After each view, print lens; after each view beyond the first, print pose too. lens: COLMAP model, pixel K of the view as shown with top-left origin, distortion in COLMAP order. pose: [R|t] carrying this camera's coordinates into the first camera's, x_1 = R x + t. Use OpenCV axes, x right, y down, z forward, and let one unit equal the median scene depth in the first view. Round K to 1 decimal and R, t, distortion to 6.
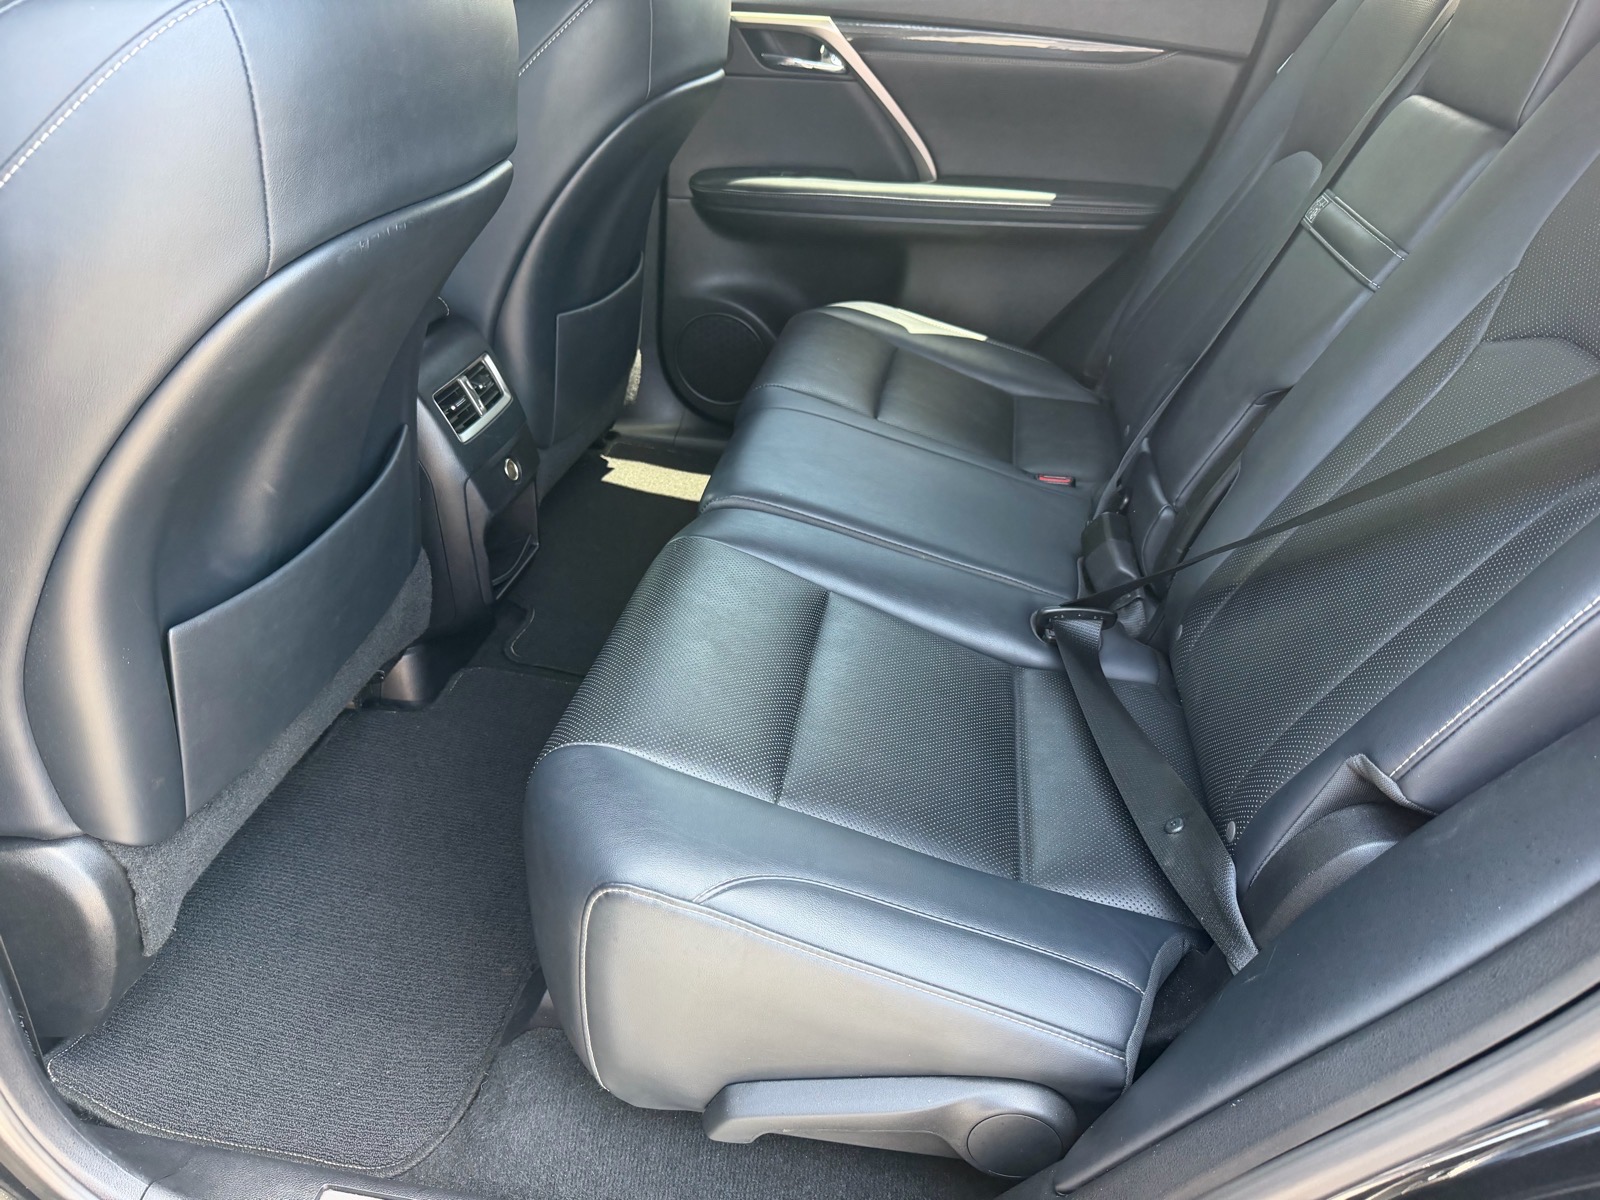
lens RADIAL K [[1135.6, 0, 807.7], [0, 1135.6, 592.6], [0, 0, 1]] dist [0.050852, -0.056818]
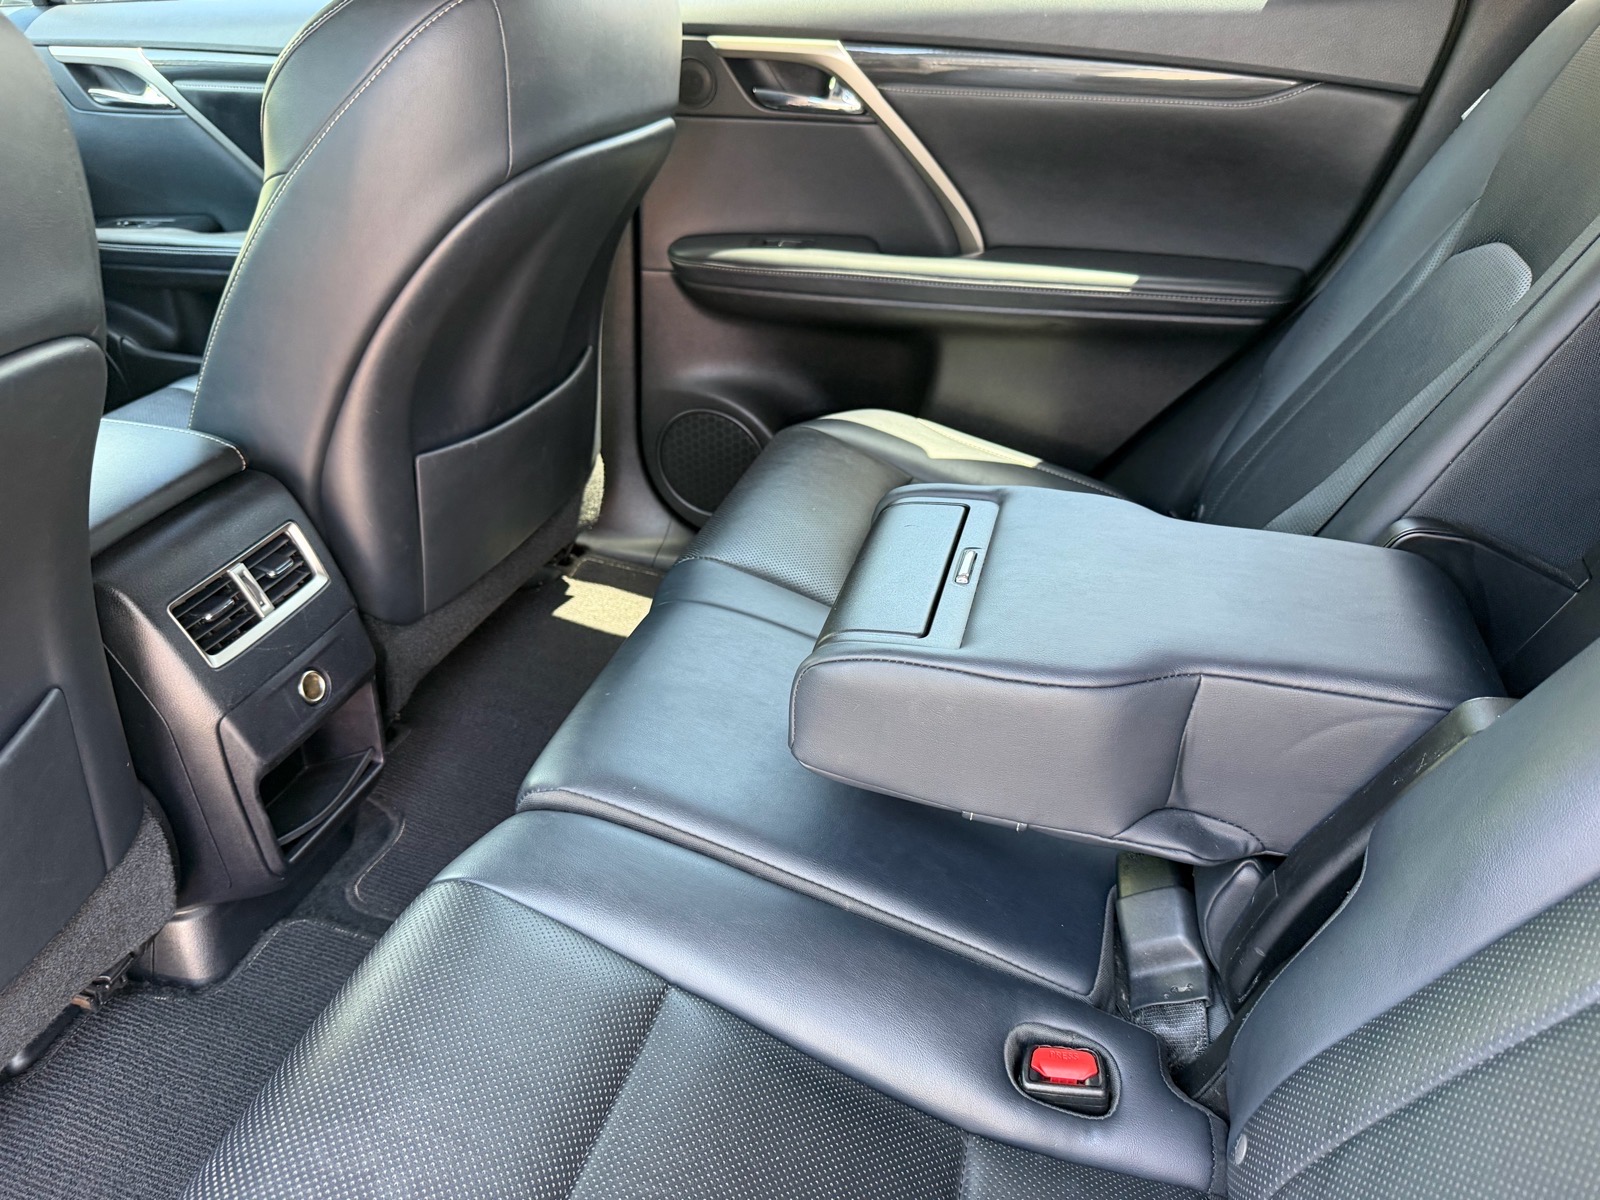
lens RADIAL K [[1135.6, 0, 801.5], [0, 1135.6, 595.2], [0, 0, 1]] dist [0.050852, -0.056818]
pose [[0.992599, 0.042186, -0.113878, 0.094942], [-0.041790, 0.999109, 0.005864, -0.138824], [0.114024, -0.001062, 0.993477, 0.242206]]
